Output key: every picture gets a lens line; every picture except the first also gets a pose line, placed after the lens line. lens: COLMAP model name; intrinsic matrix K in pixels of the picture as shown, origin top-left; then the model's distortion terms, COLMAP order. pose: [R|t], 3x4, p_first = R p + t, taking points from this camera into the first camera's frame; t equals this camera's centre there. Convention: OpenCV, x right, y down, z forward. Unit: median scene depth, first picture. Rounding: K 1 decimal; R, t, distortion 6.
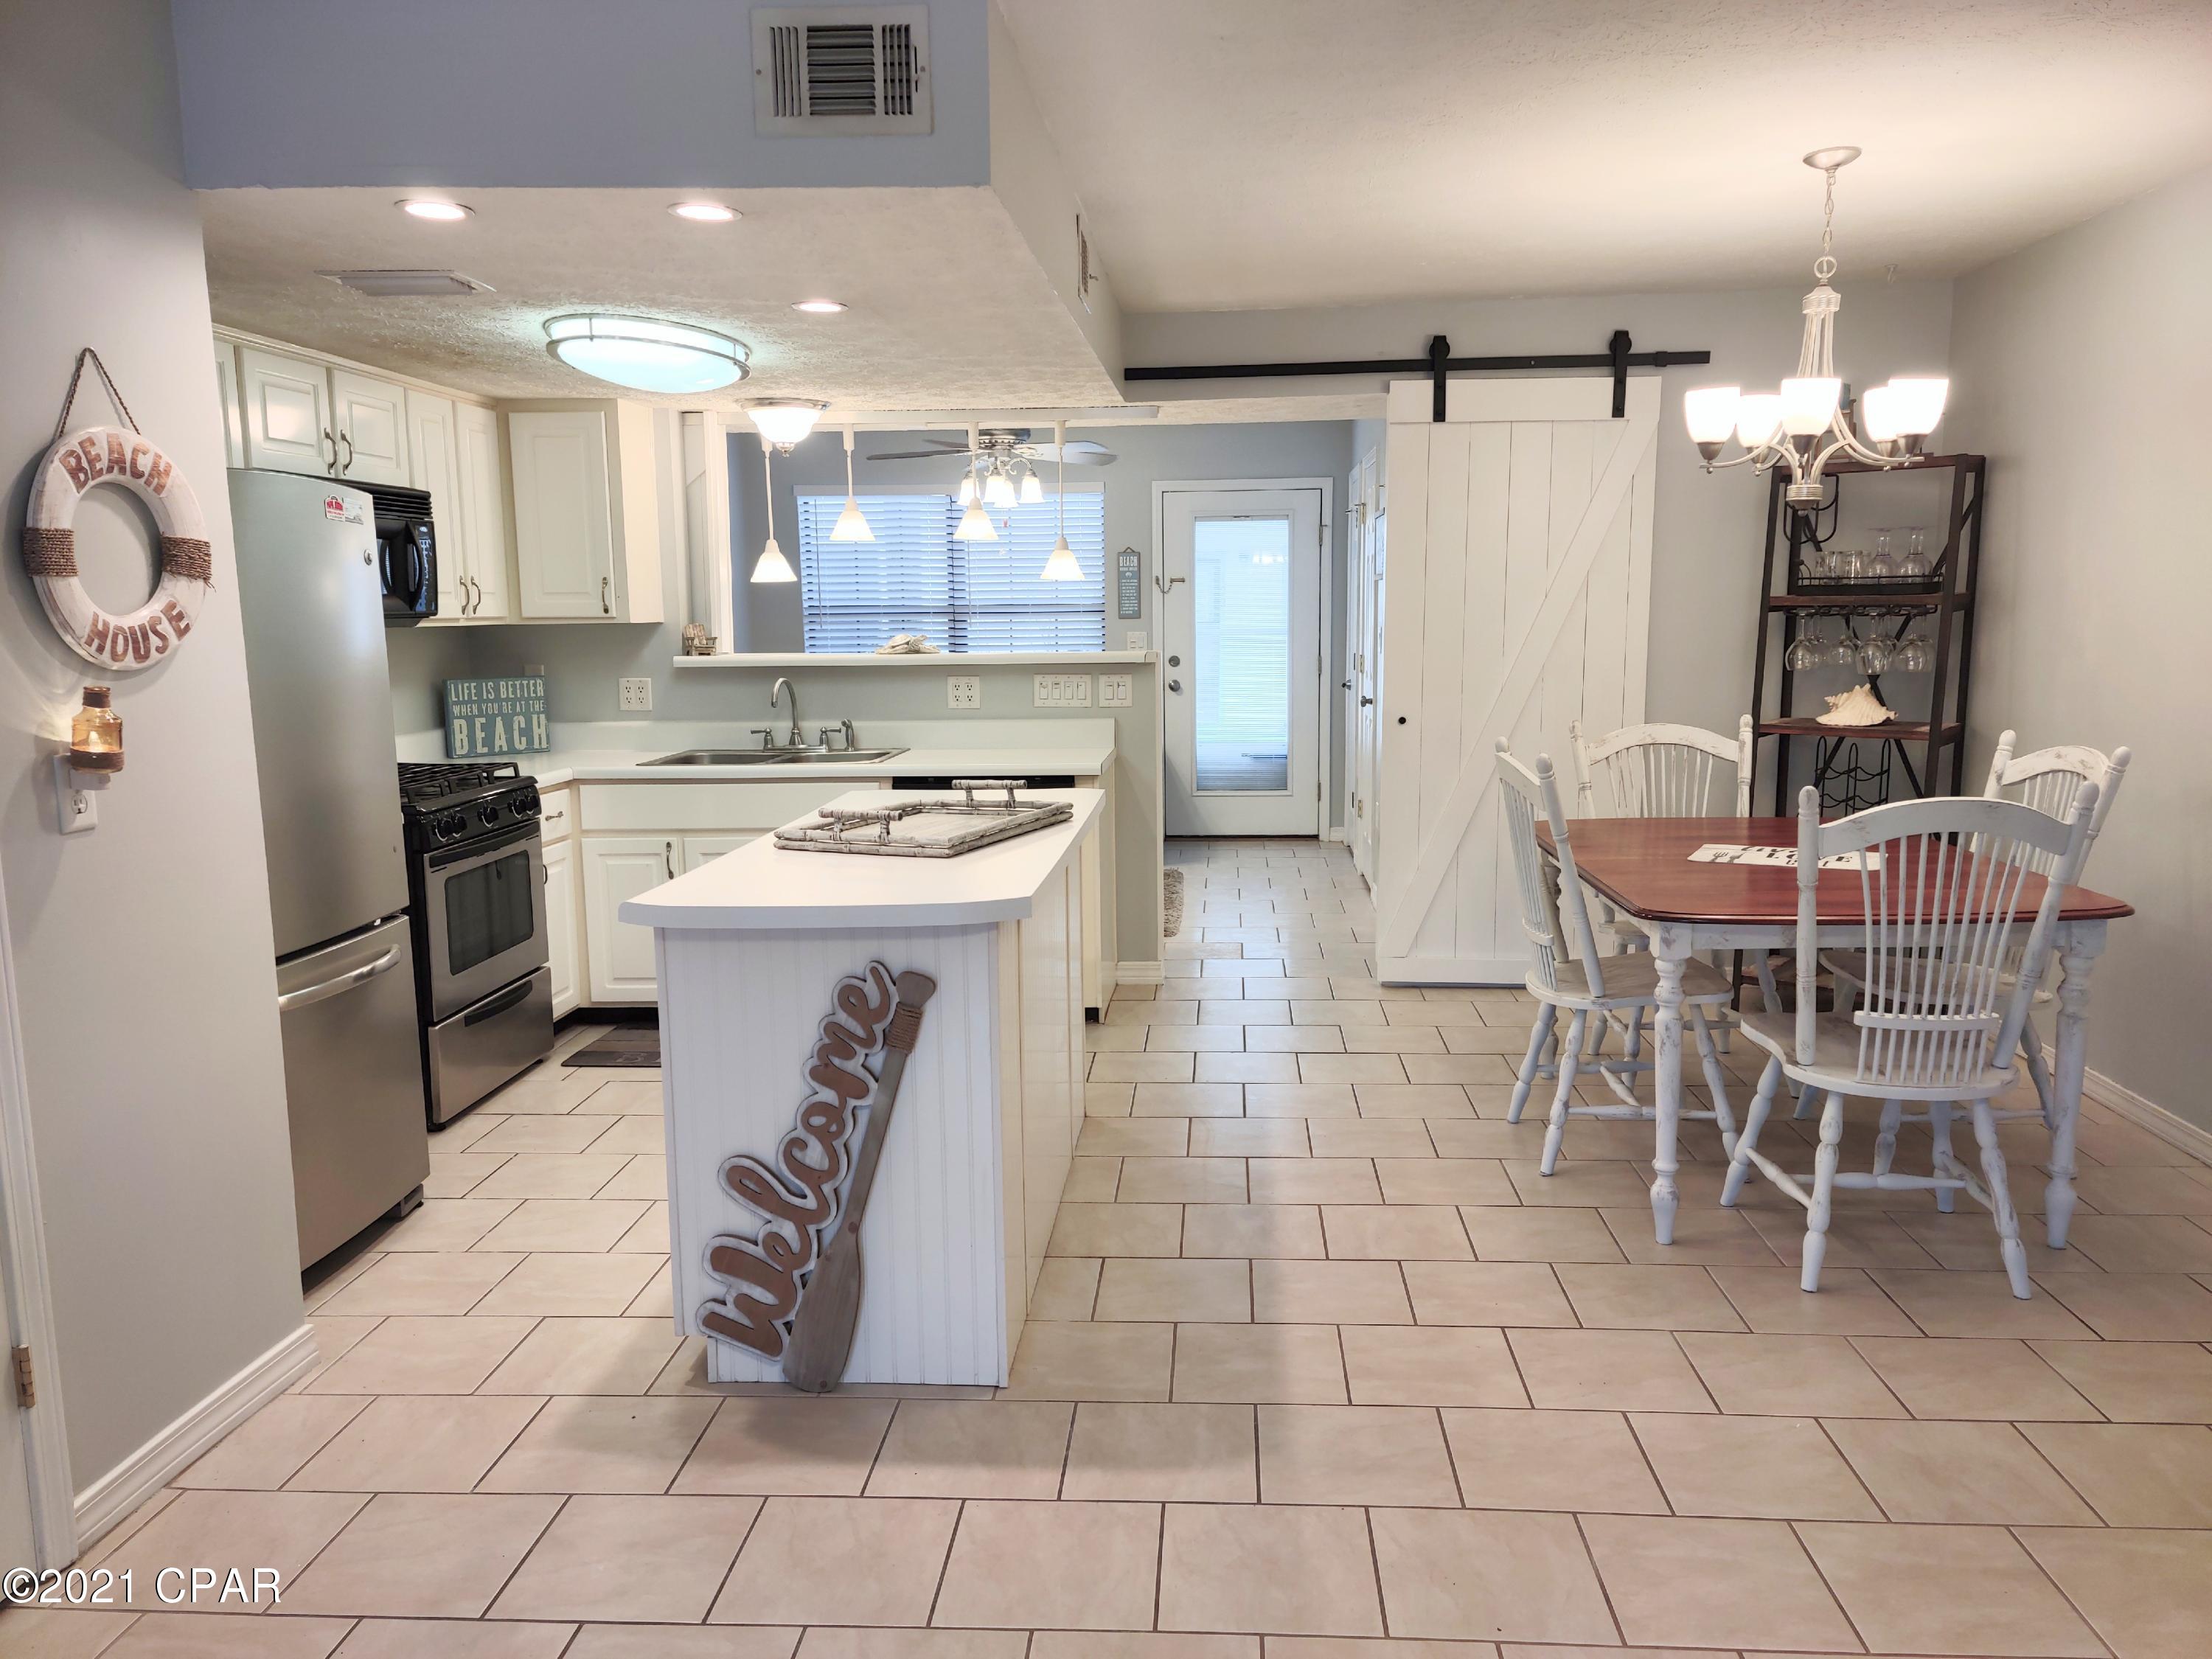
lens RADIAL K [[1606.9, 0, 1119.2], [0, 1606.9, 831.4], [0, 0, 1]] dist [0.079504, -0.056893]
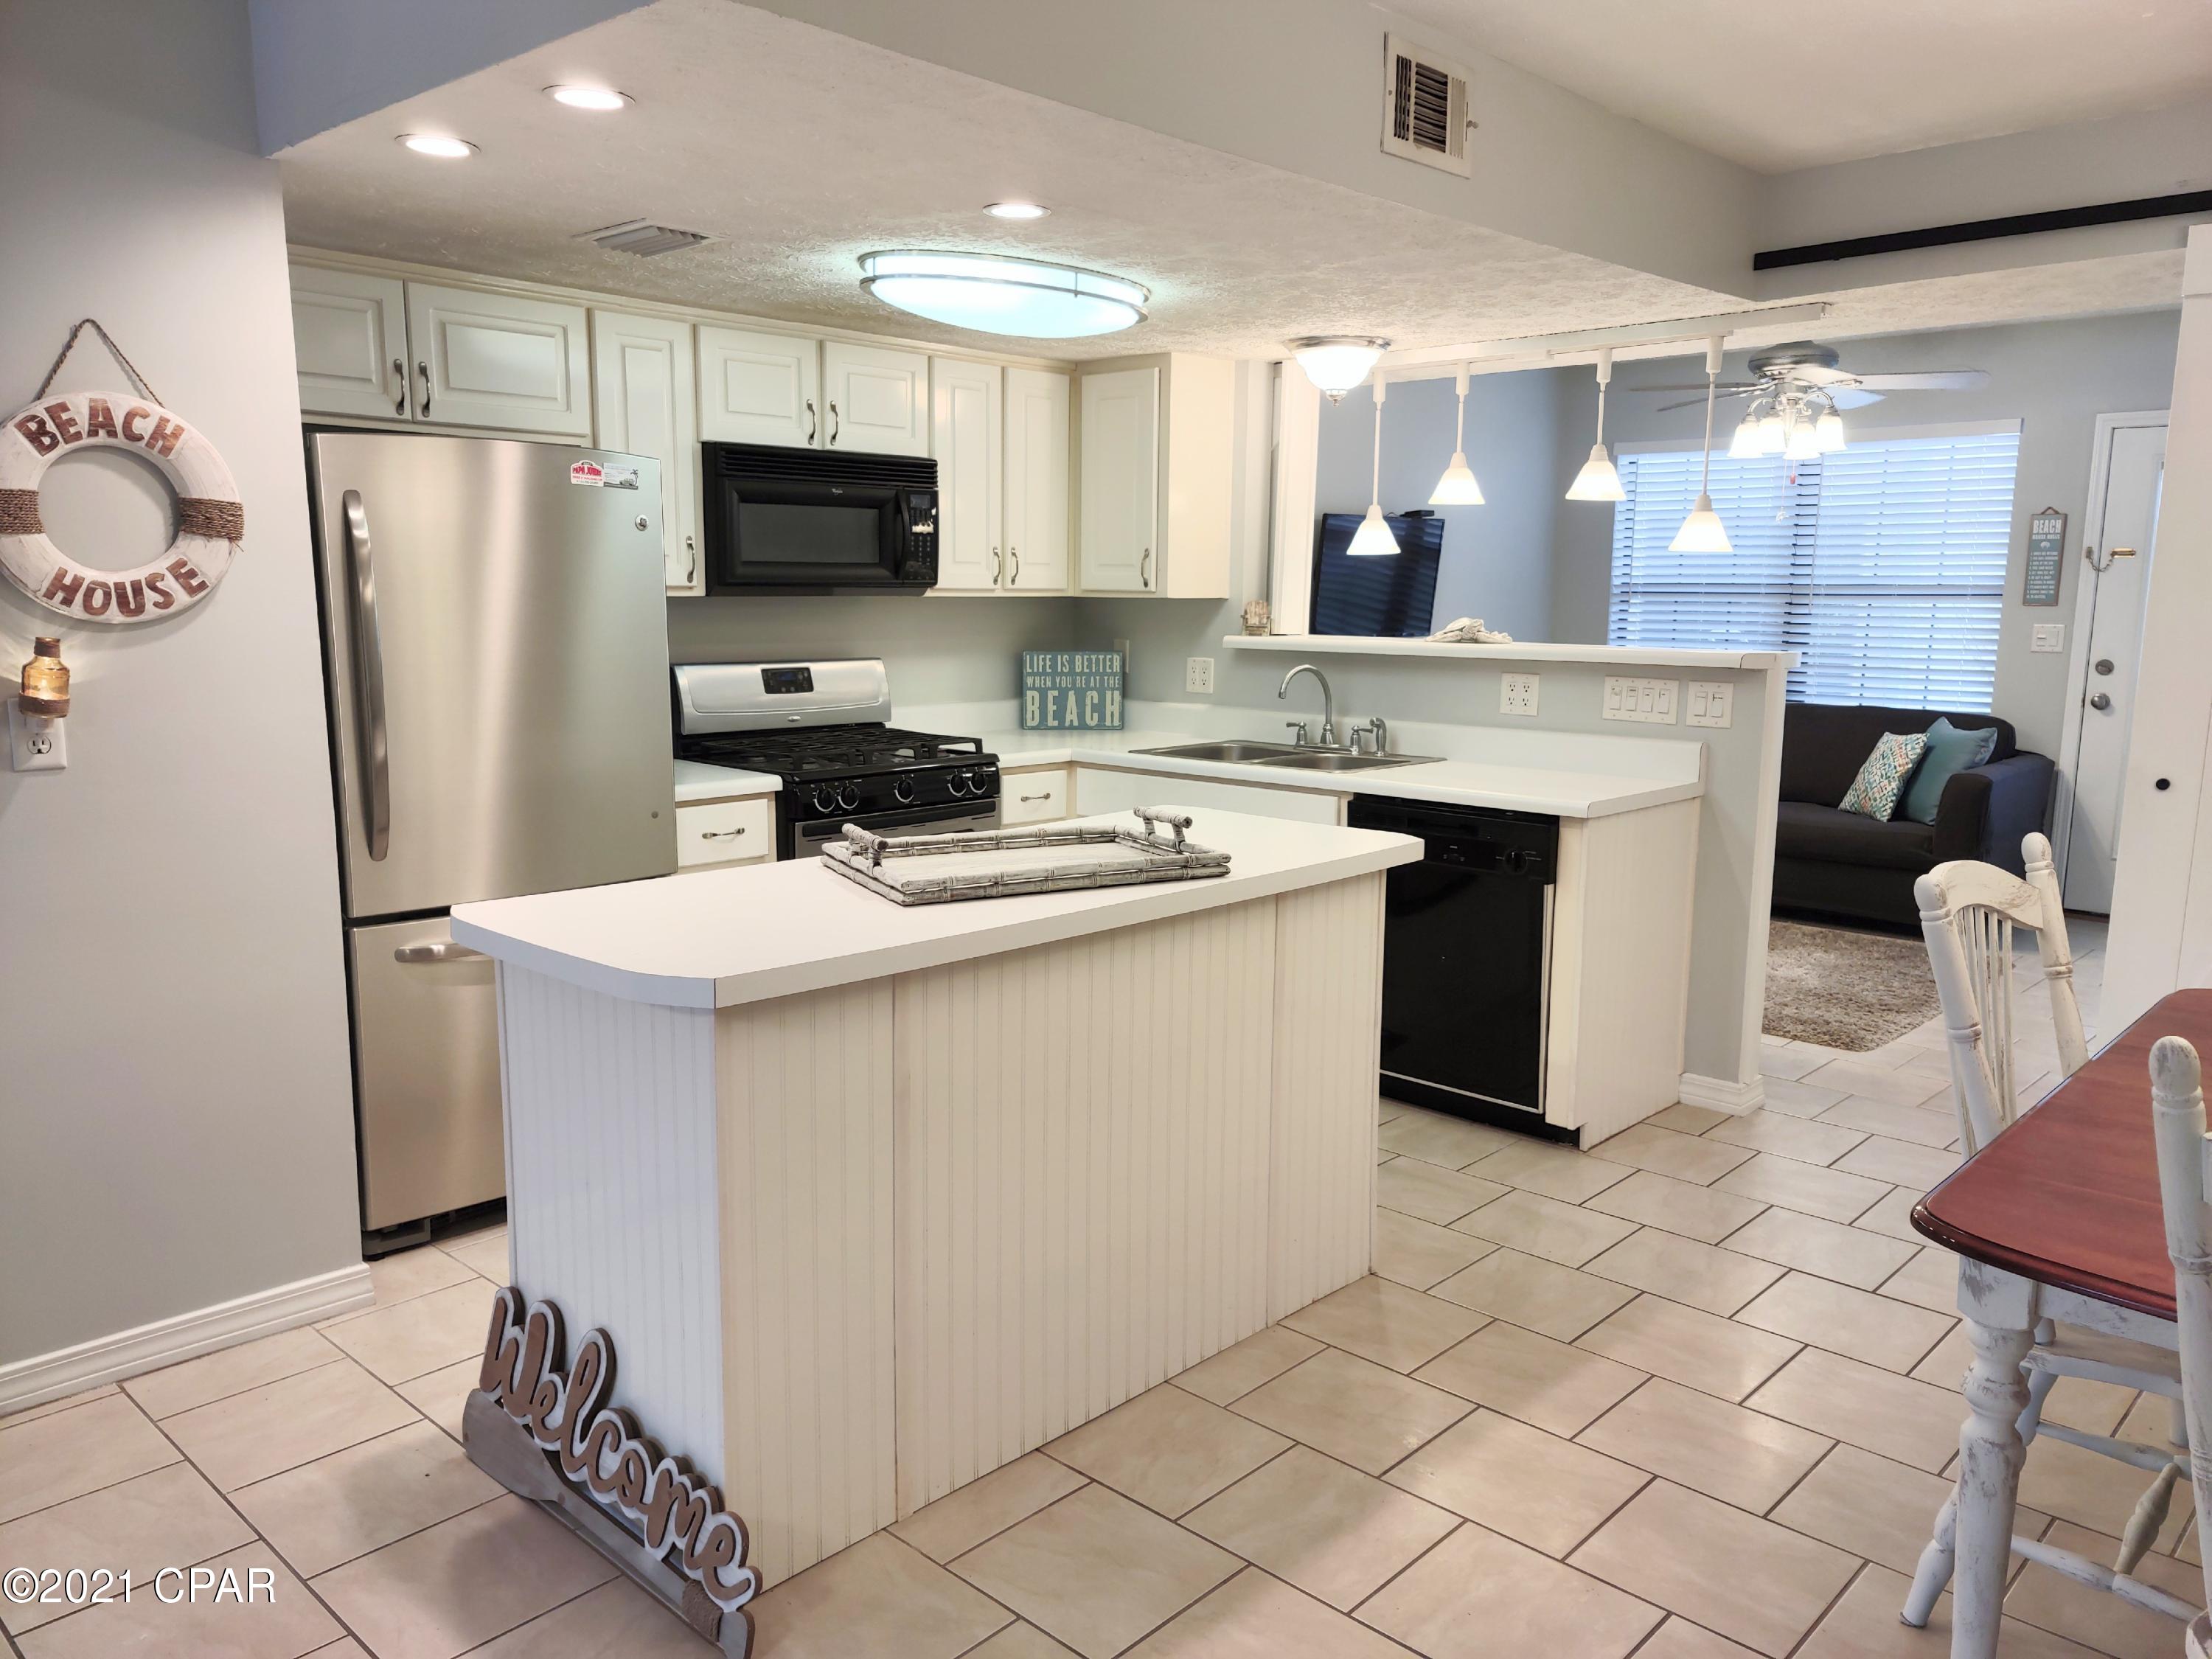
lens RADIAL K [[1606.9, 0, 1119.2], [0, 1606.9, 831.4], [0, 0, 1]] dist [0.079504, -0.056893]
pose [[0.770684, 0.117520, -0.626286, 0.390581], [-0.107946, 0.992719, 0.053445, -0.061774], [0.628007, 0.026416, 0.777759, 0.395788]]
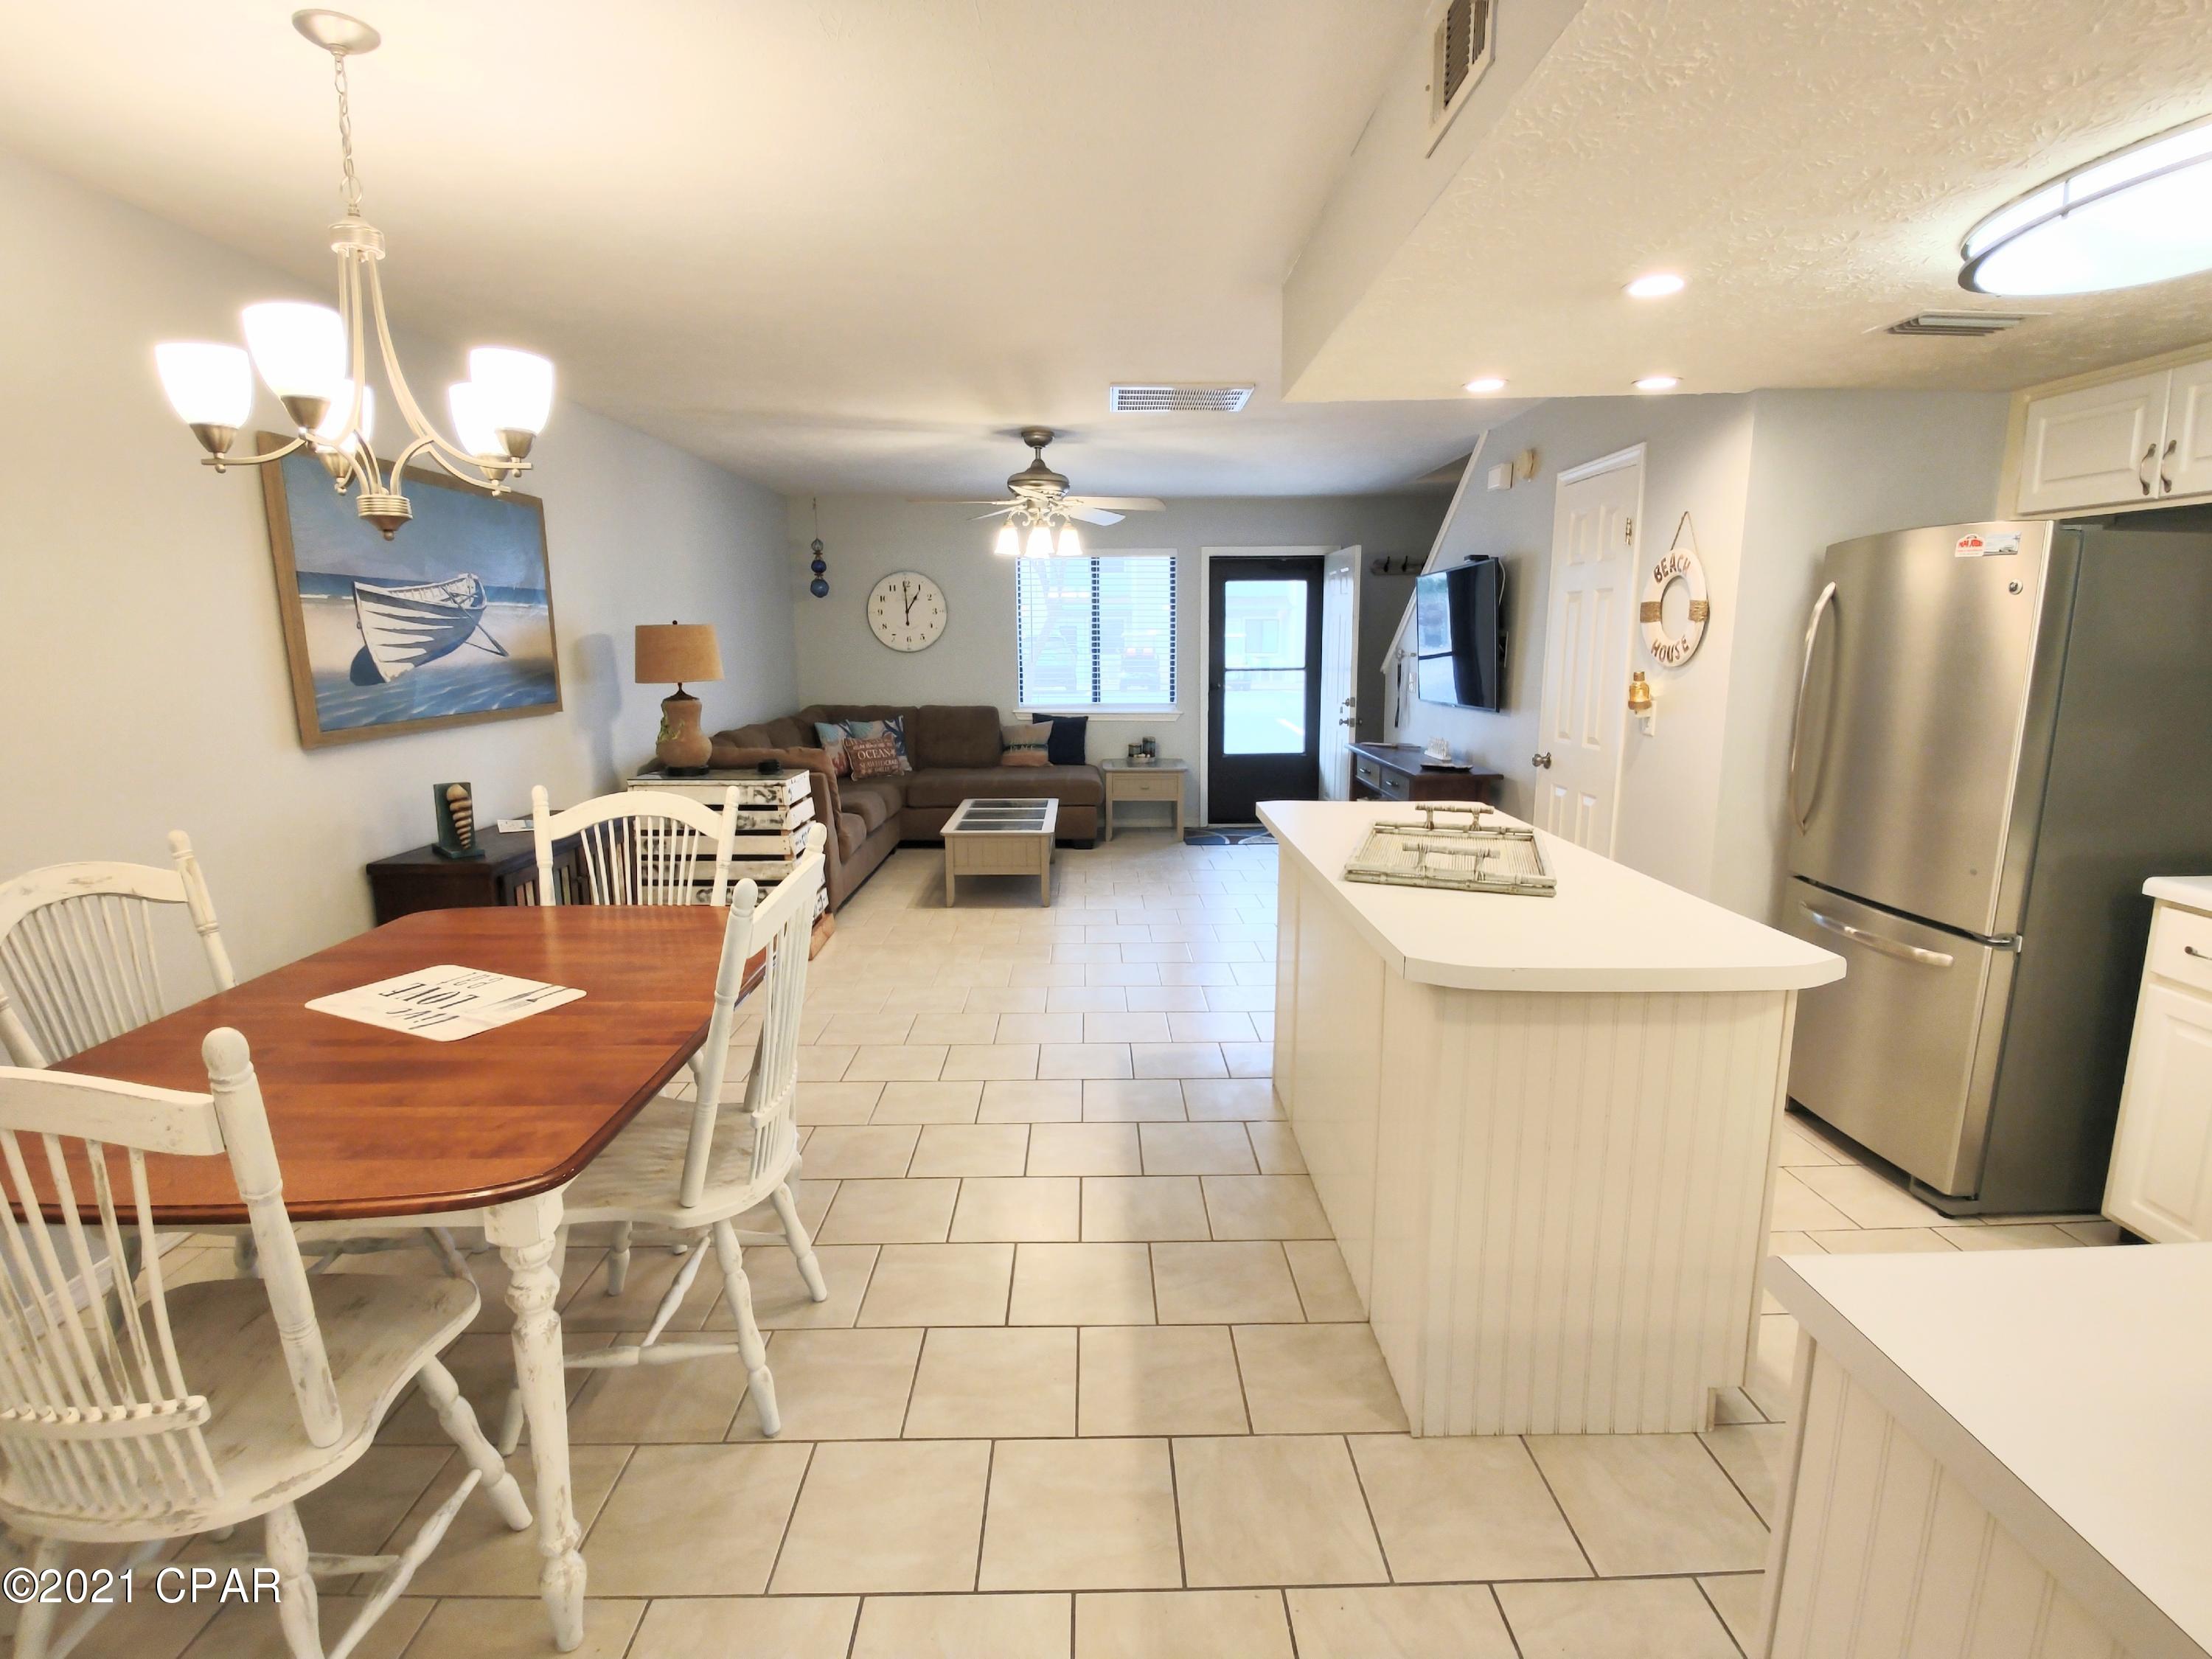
lens RADIAL K [[1065.1, 0, 1111.2], [0, 1065.1, 833.8], [0, 0, 1]] dist [0.008232, -0.020394]
pose [[-0.995968, 0.032828, -0.083493, 0.150498], [0.004630, 0.948215, 0.317596, -0.223314], [0.089595, 0.315929, -0.944543, 1.545349]]
